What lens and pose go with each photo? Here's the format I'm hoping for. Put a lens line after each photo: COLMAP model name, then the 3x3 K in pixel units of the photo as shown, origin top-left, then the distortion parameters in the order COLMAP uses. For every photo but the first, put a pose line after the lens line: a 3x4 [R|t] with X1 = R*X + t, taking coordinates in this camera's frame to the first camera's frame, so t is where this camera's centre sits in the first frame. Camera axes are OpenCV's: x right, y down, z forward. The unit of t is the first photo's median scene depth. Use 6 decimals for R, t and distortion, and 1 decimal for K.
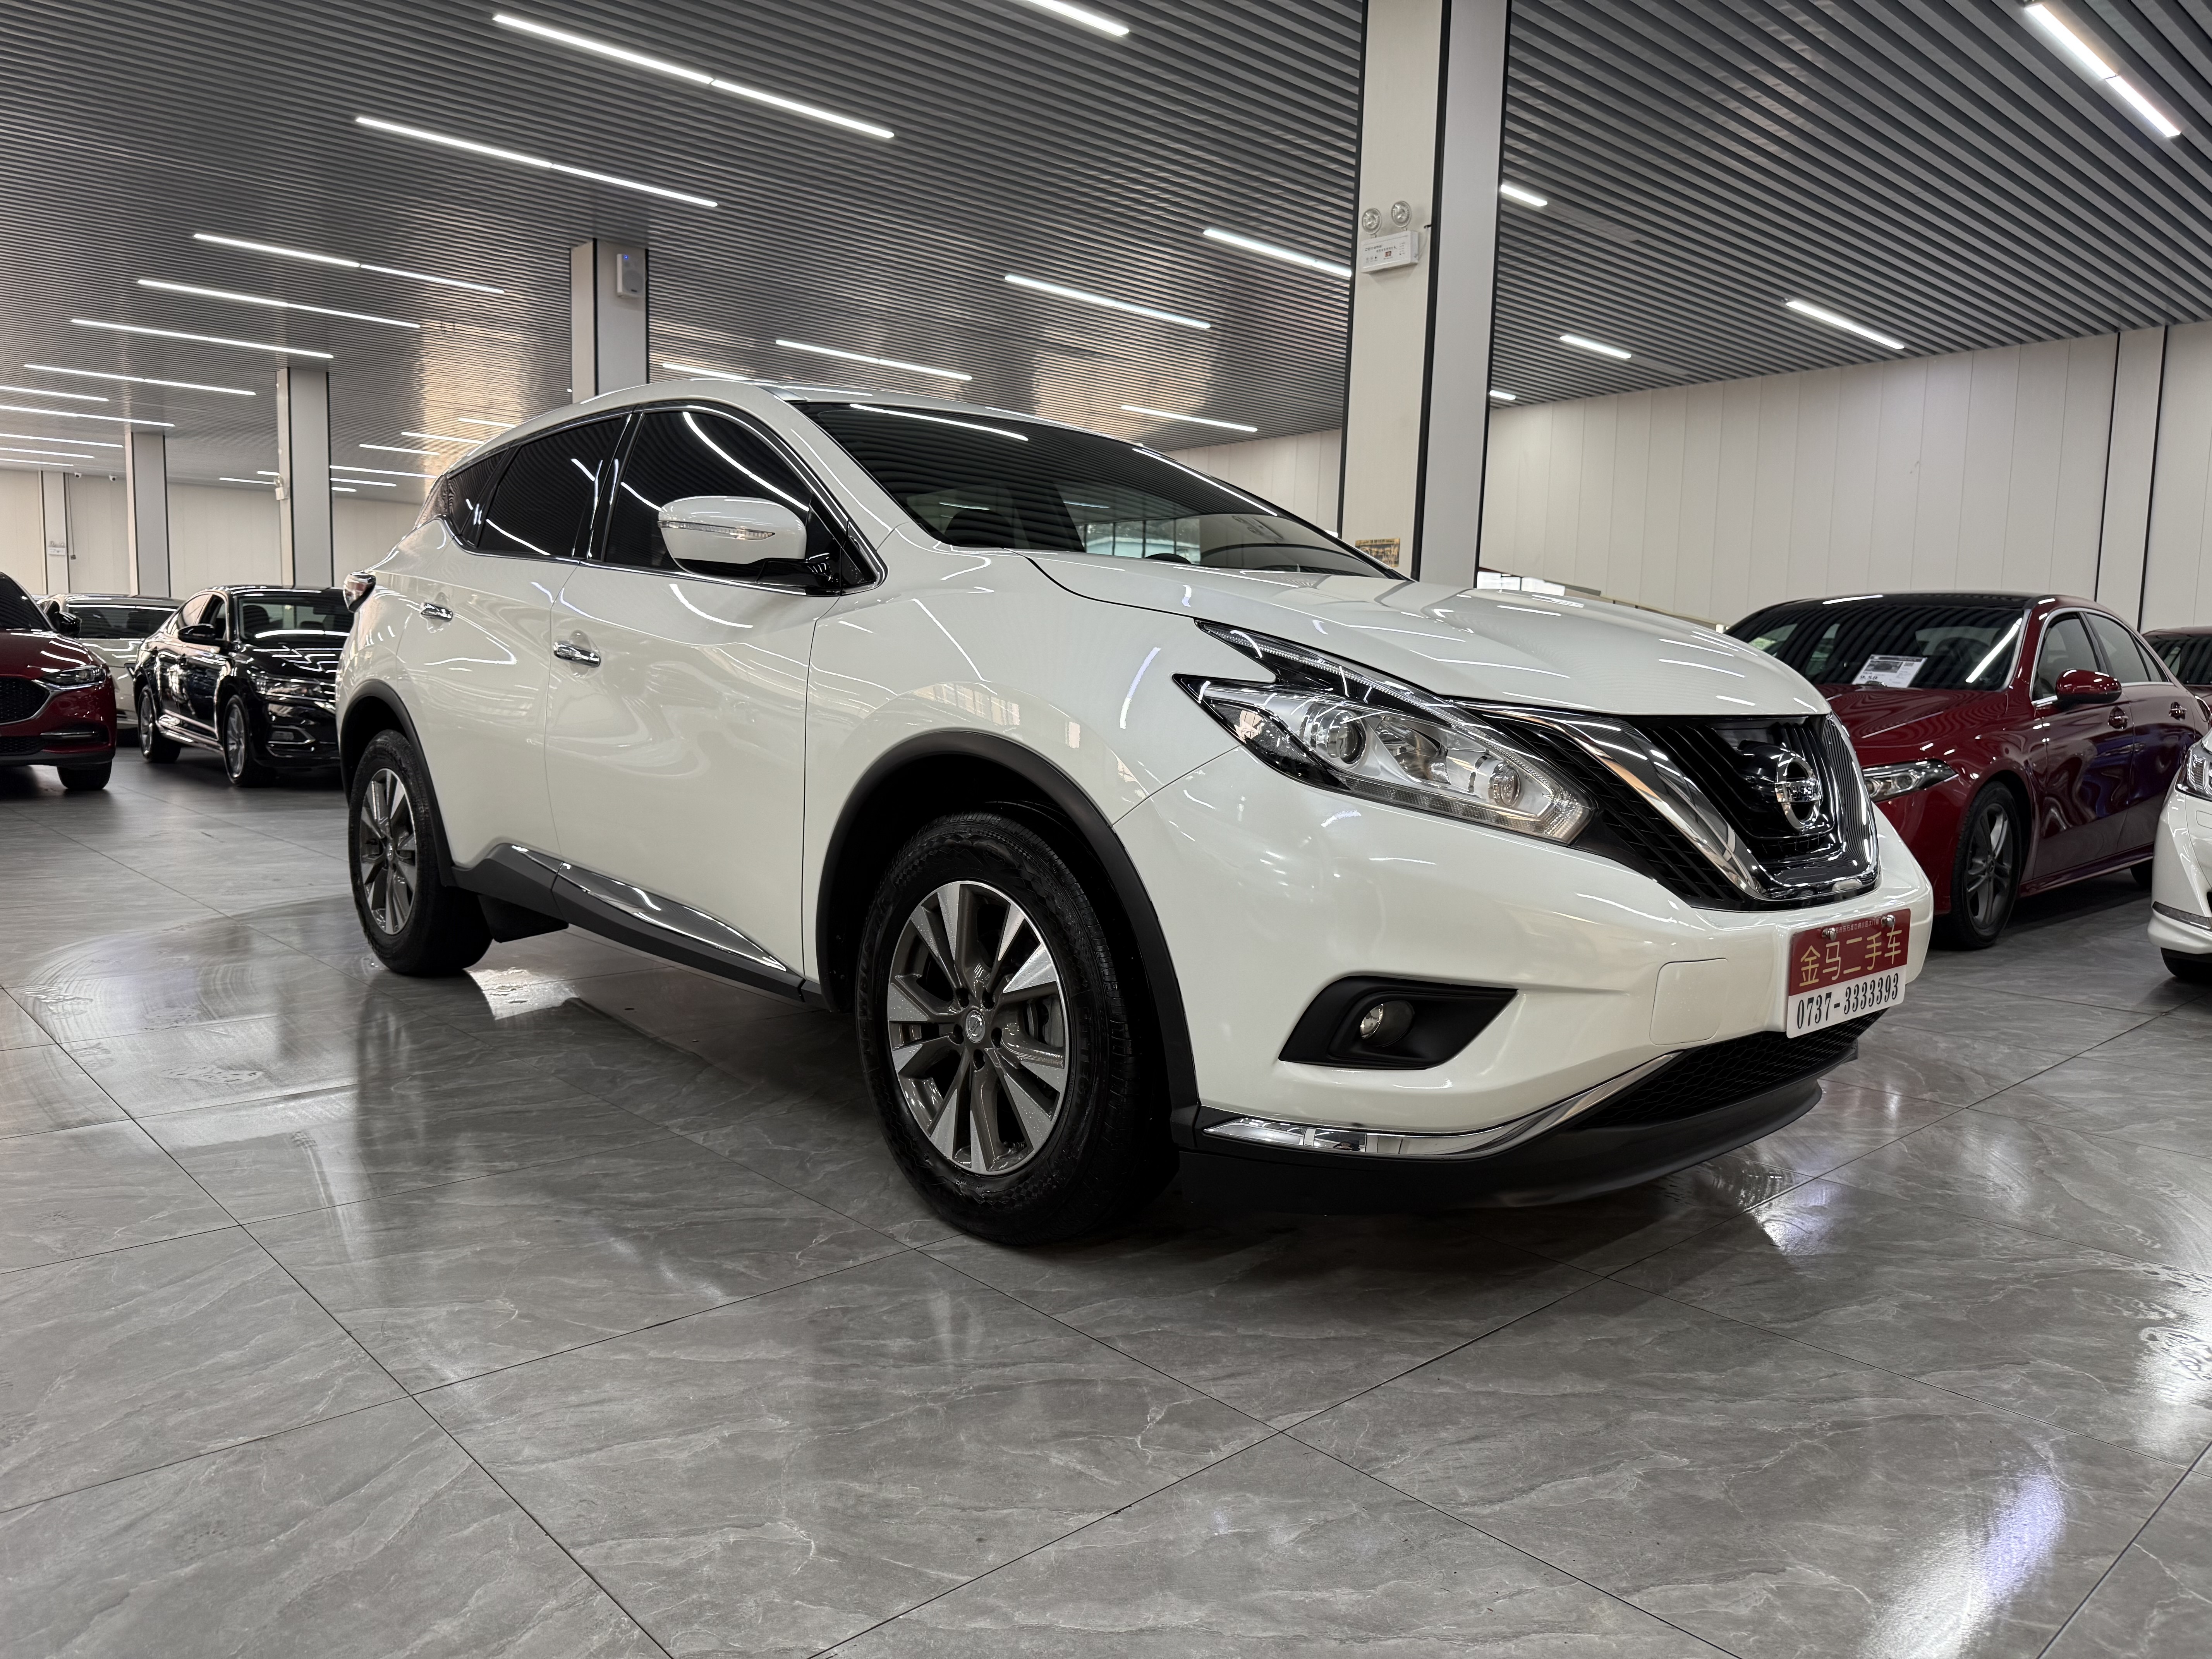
lens RADIAL K [[1544.7, 0, 1115.7], [0, 1544.7, 902.2], [0, 0, 1]] dist [0.000090, -0.001139]
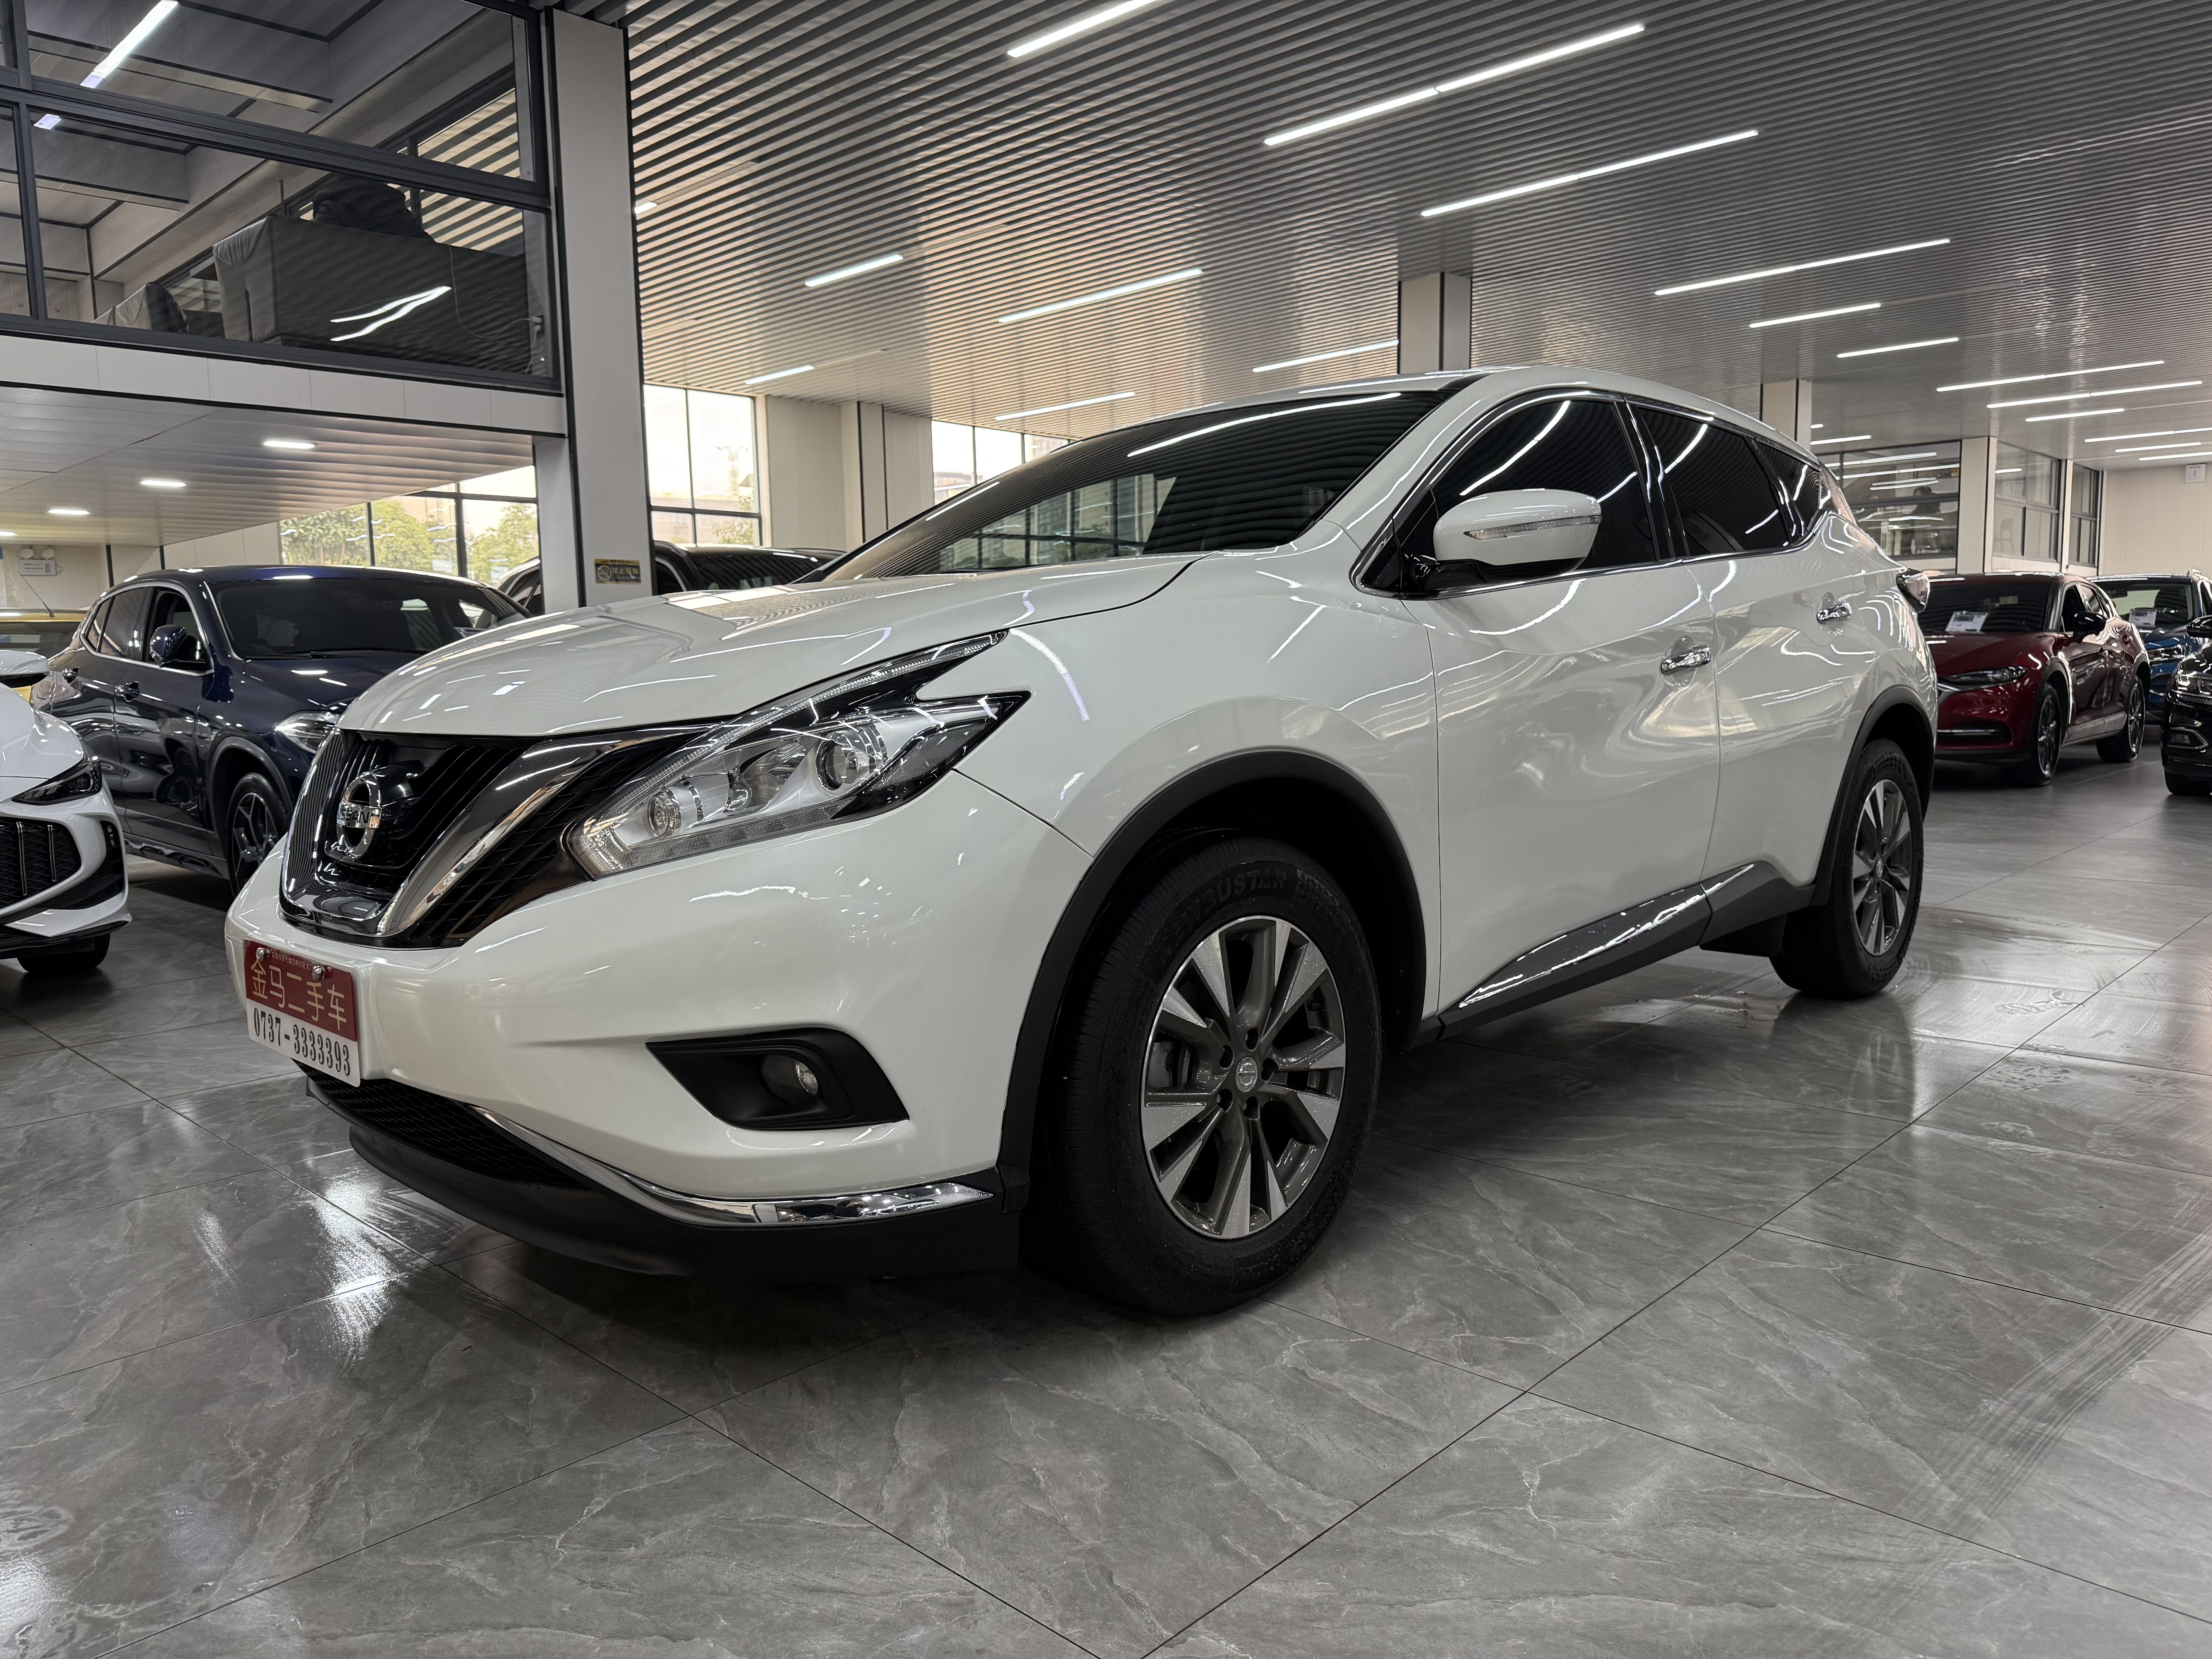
lens RADIAL K [[1549.1, 0, 1064.3], [0, 1549.1, 871.8], [0, 0, 1]] dist [0.001546, 0.002648]
pose [[0.047280, 0.109546, -0.992857, 1.456585], [-0.120655, 0.987317, 0.103190, -0.195201], [0.991568, 0.114914, 0.059898, 1.430355]]
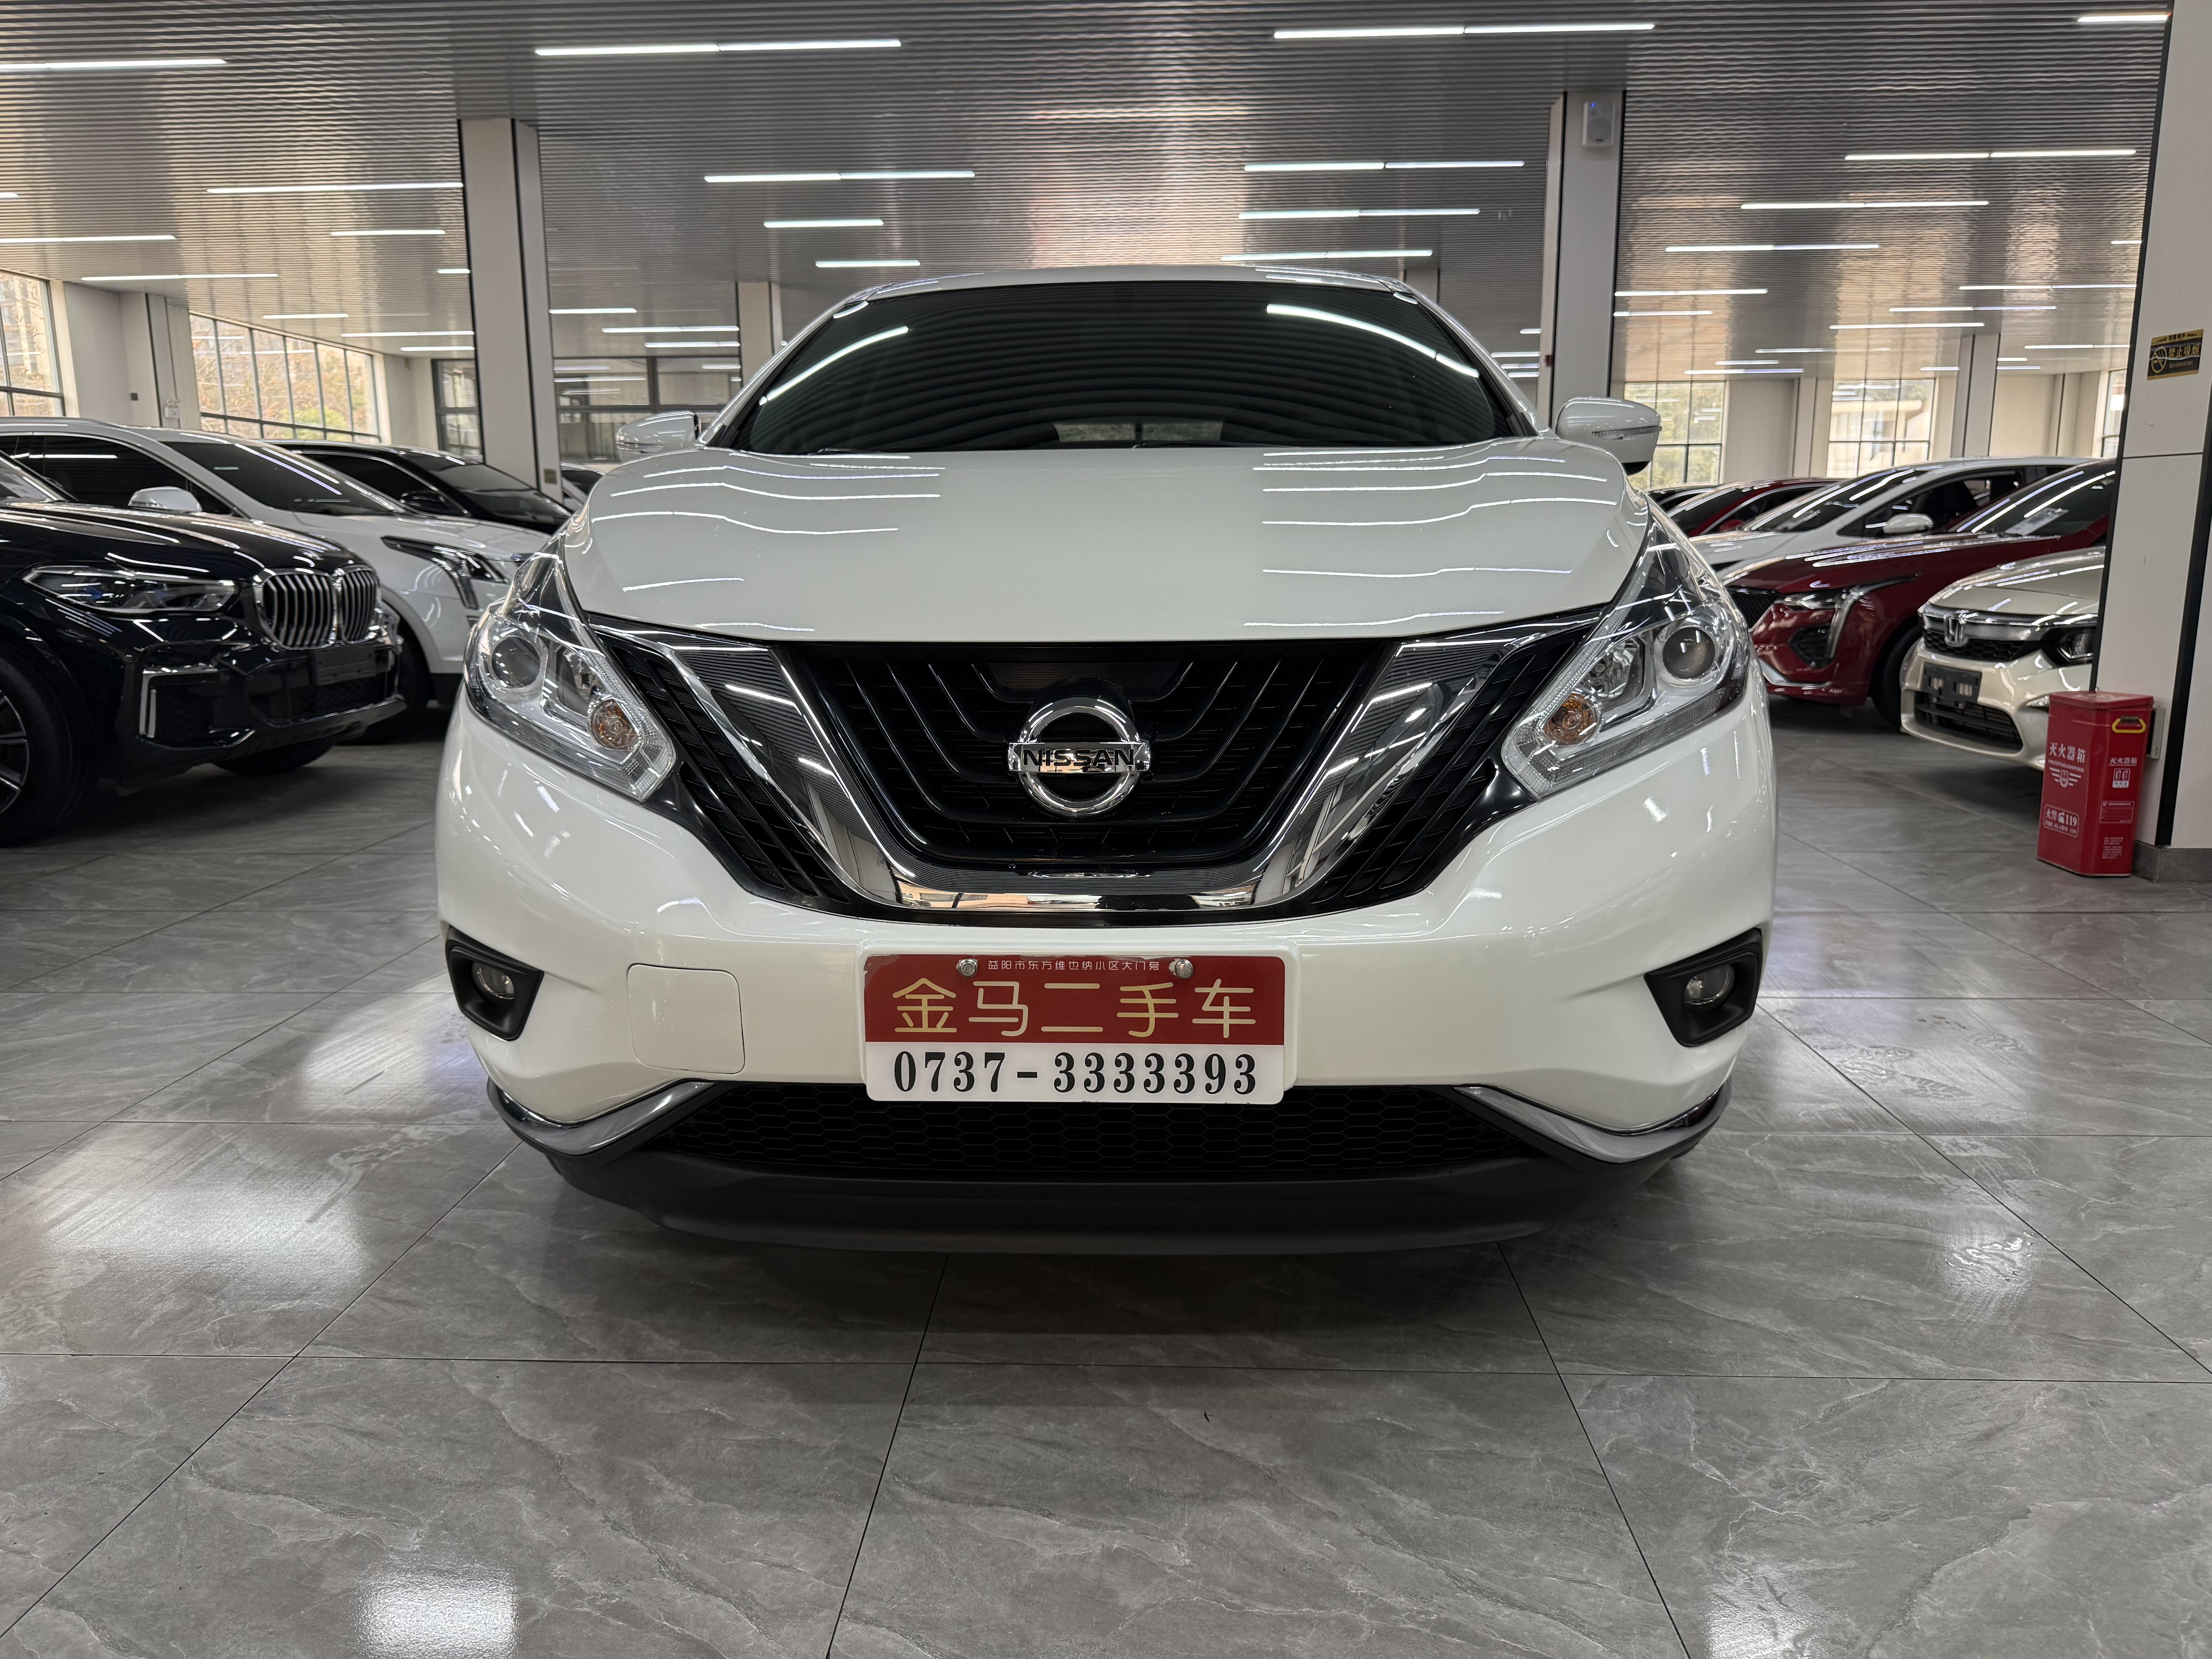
lens RADIAL K [[1577.1, 0, 1097.3], [0, 1577.1, 825.2], [0, 0, 1]] dist [0.027847, -0.036770]
pose [[0.705561, 0.101821, -0.701296, 0.980111], [-0.080115, 0.994740, 0.063824, -0.091018], [0.704106, 0.011153, 0.710008, 0.533829]]
